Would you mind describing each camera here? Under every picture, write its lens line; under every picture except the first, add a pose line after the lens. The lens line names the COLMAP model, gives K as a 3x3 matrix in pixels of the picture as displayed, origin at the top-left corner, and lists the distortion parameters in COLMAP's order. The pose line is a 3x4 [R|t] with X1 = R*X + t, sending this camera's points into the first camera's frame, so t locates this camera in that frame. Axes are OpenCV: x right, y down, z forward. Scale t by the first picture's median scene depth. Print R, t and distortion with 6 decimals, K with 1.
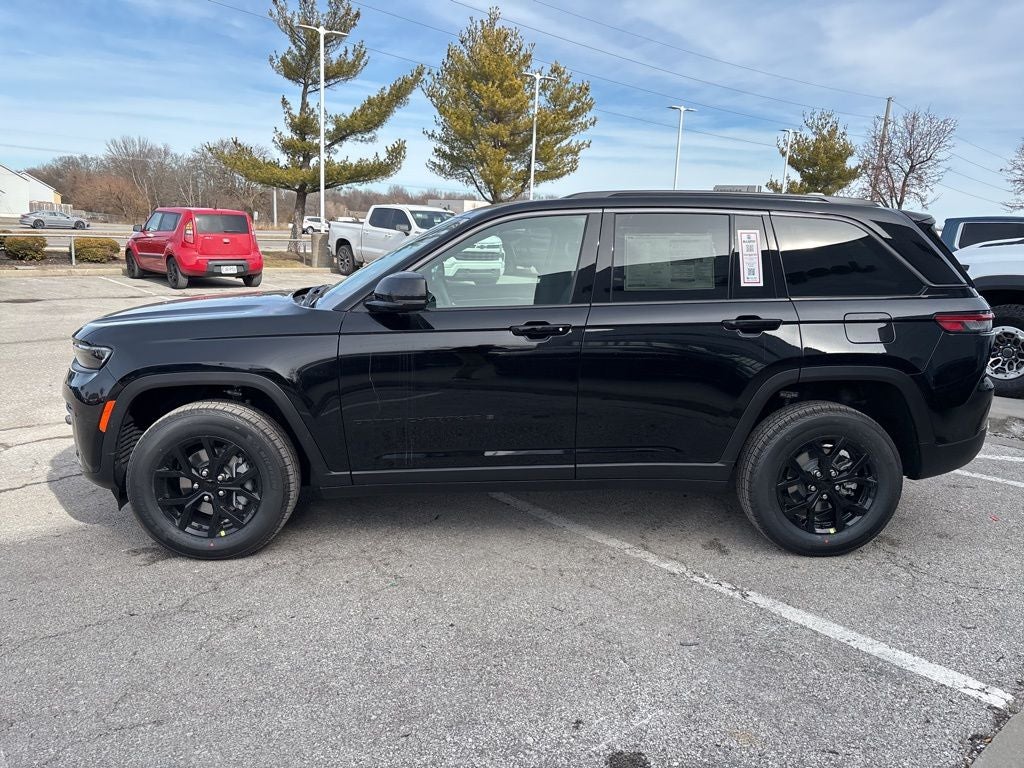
lens RADIAL K [[782.9, 0, 507.1], [0, 782.9, 369.4], [0, 0, 1]] dist [0.050761, -0.060600]
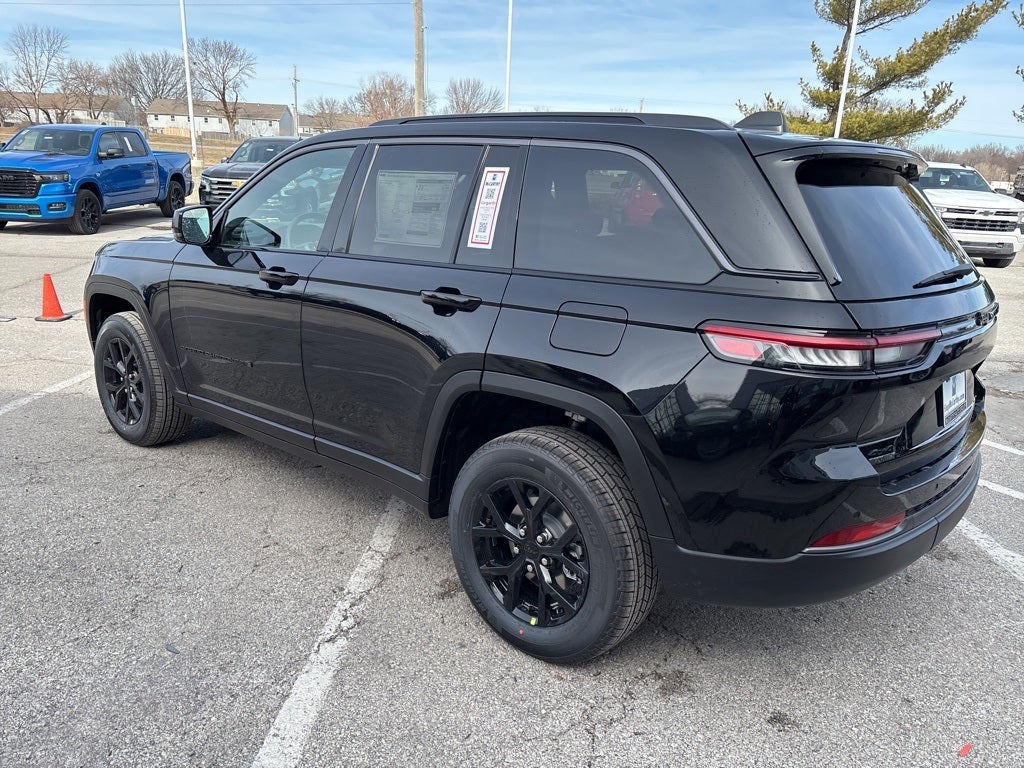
lens RADIAL K [[782.9, 0, 507.1], [0, 782.9, 369.4], [0, 0, 1]] dist [0.050761, -0.060600]
pose [[0.719927, 0.174702, -0.671703, 0.208789], [-0.144695, 0.984316, 0.100926, -0.018255], [0.678800, 0.024533, 0.733914, 0.125700]]
